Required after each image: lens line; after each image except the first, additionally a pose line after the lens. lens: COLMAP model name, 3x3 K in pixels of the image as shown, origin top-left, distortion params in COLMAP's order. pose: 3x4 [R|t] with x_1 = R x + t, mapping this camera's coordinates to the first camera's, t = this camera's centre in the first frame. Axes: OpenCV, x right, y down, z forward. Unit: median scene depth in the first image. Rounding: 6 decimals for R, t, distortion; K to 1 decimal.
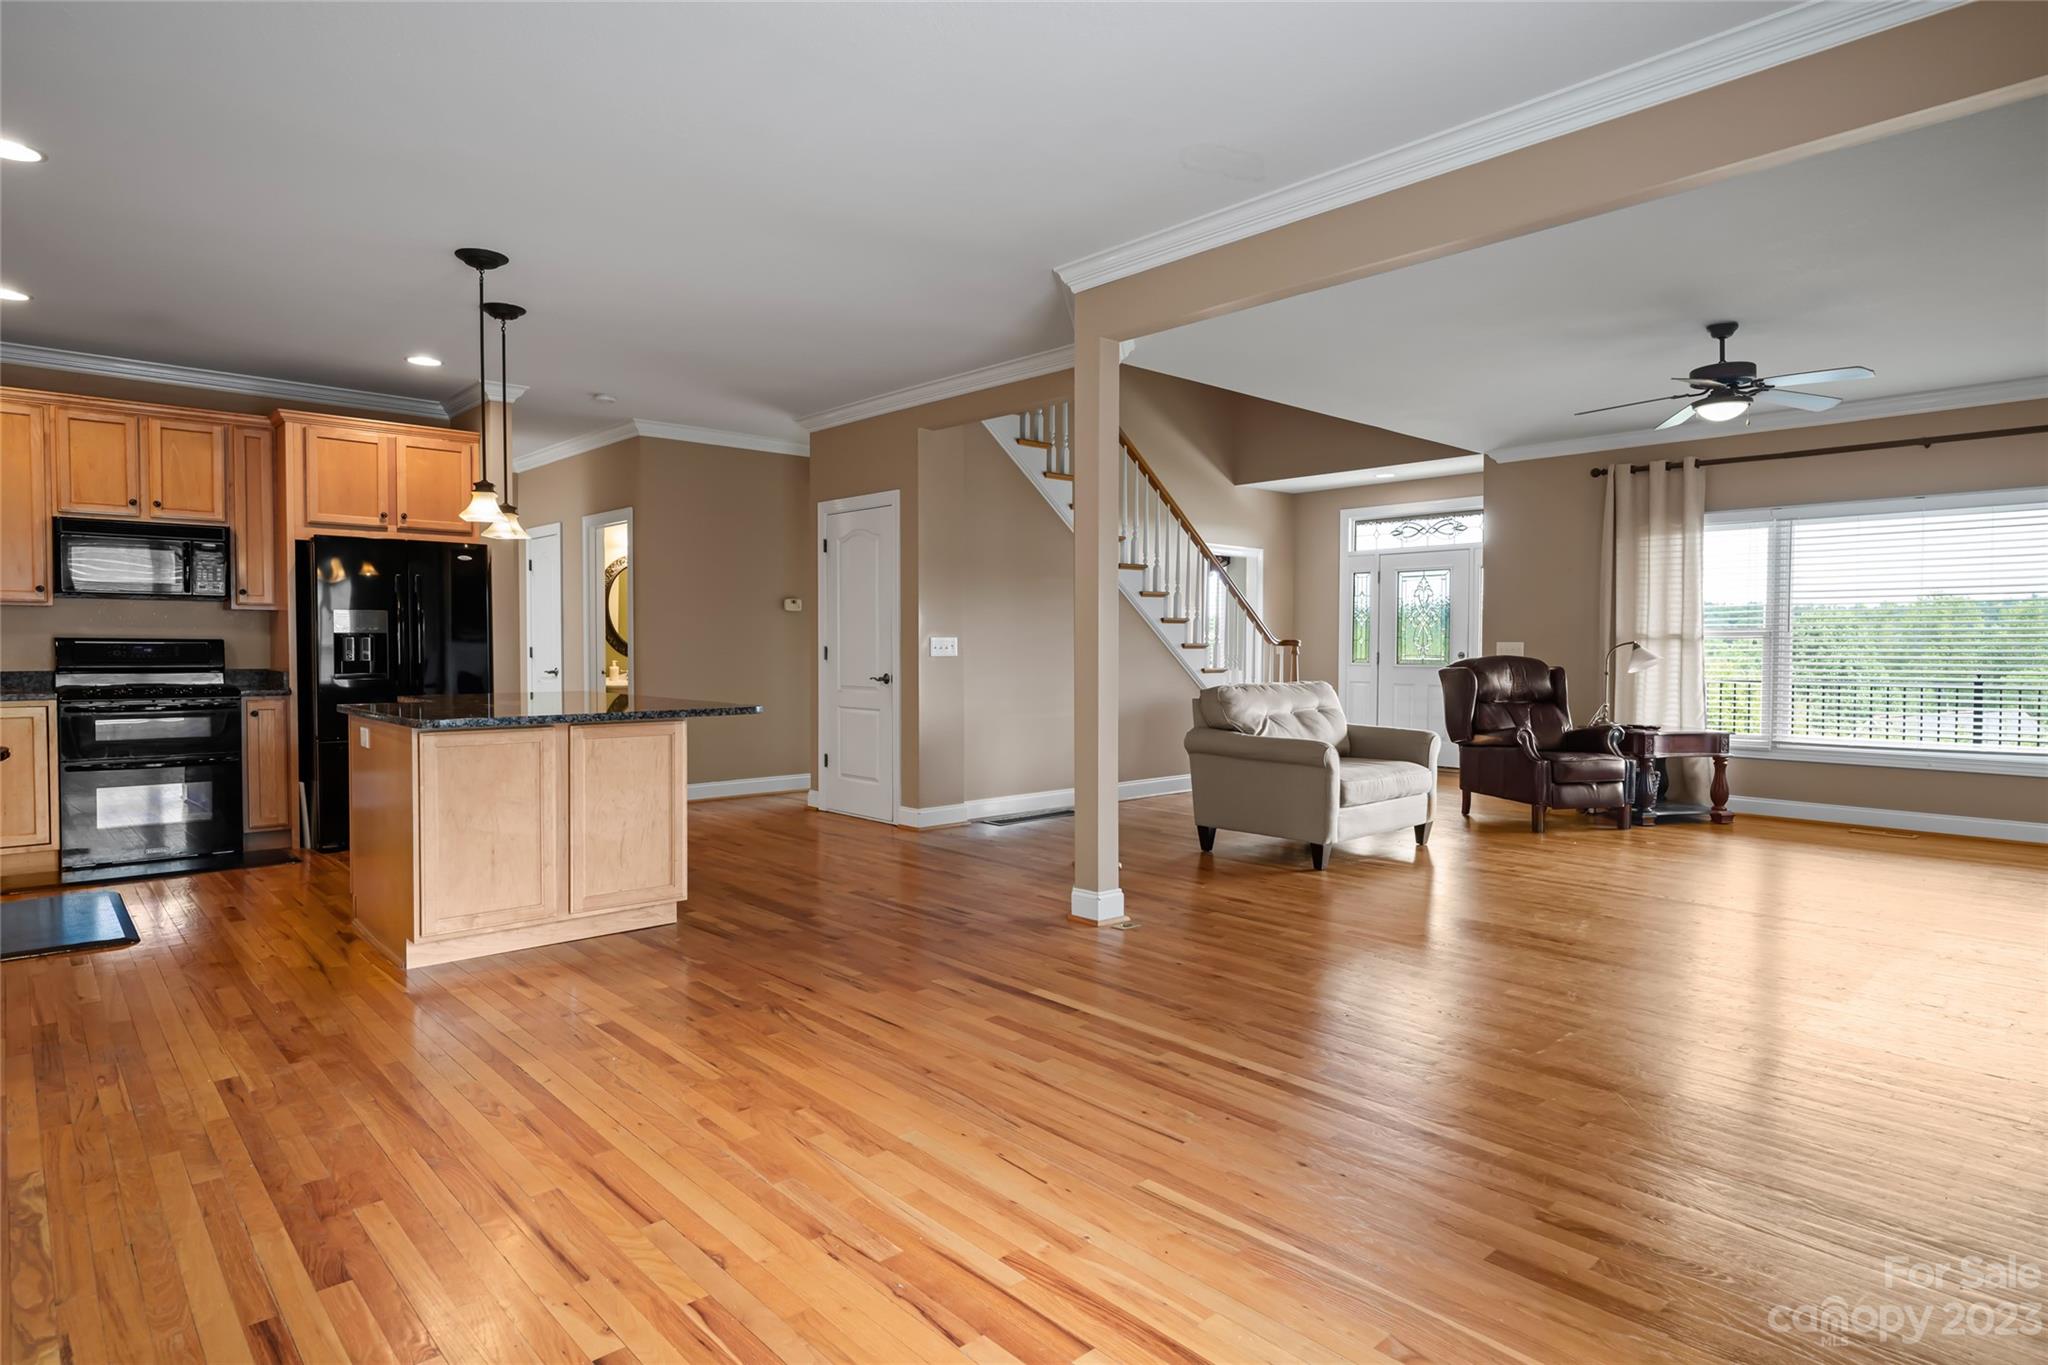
lens RADIAL K [[1128.9, 0, 1028.6], [0, 1128.9, 677.7], [0, 0, 1]] dist [0.003536, 0.001721]
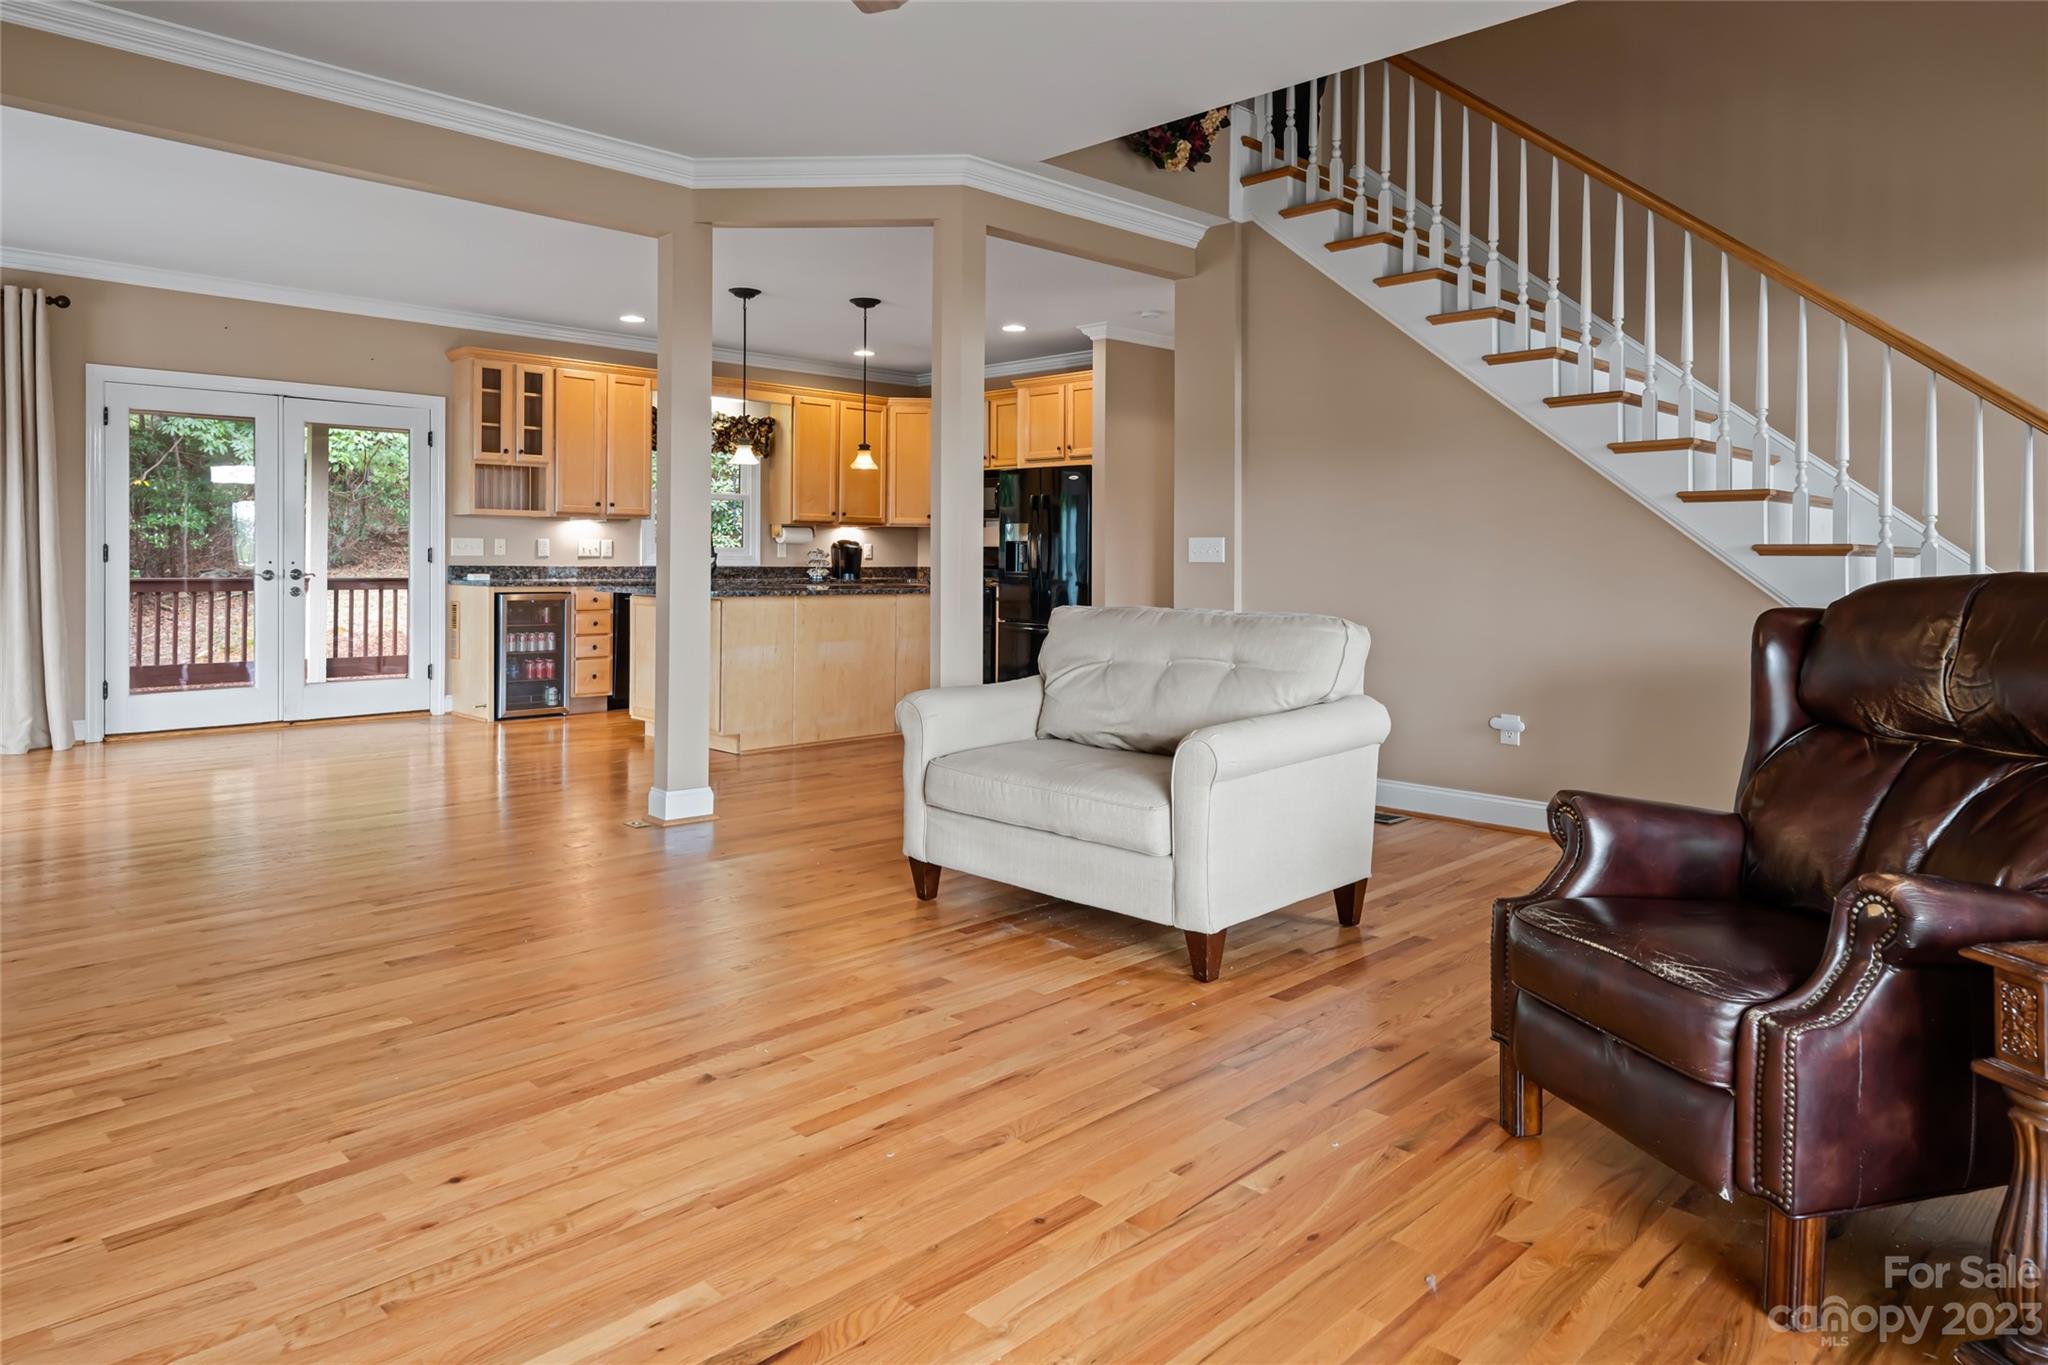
lens RADIAL K [[1284.9, 0, 1022.3], [0, 1284.9, 561.9], [0, 0, 1]] dist [0.026240, -0.007942]
pose [[0.036179, 0.003061, -0.999341, 0.933636], [-0.037833, 0.999283, 0.001691, -0.018659], [0.998629, 0.037747, 0.036269, 0.976878]]
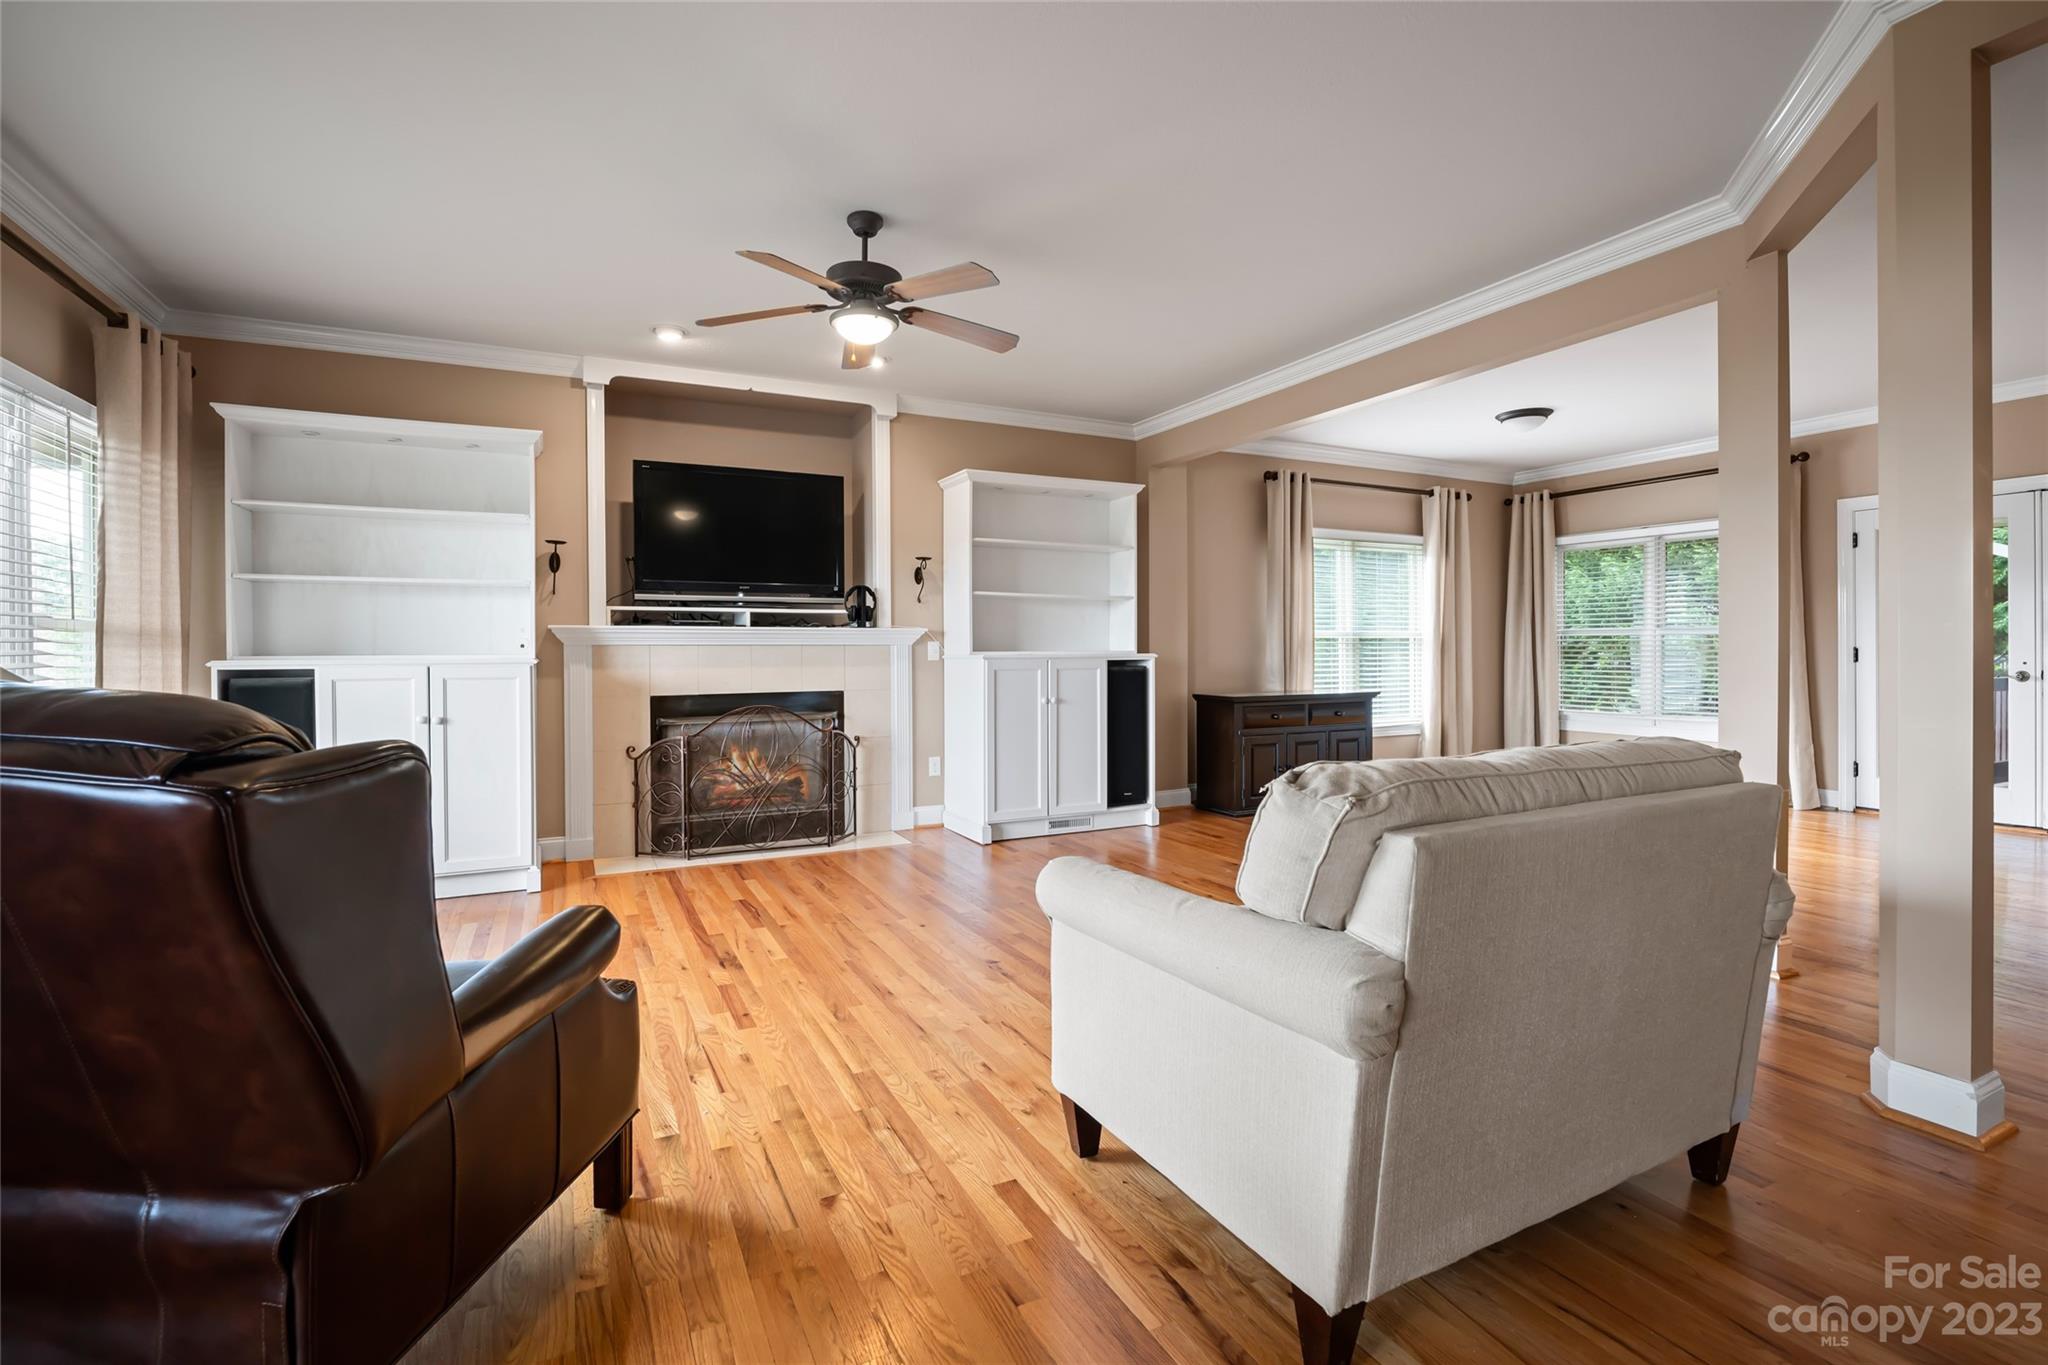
lens RADIAL K [[922.5, 0, 1008.9], [0, 922.5, 655.3], [0, 0, 1]] dist [-0.021678, 0.002253]
pose [[-0.958005, -0.000127, 0.286752, 0.311365], [0.009296, 0.999460, 0.031501, -0.032300], [-0.286601, 0.032844, -0.957487, 1.406571]]
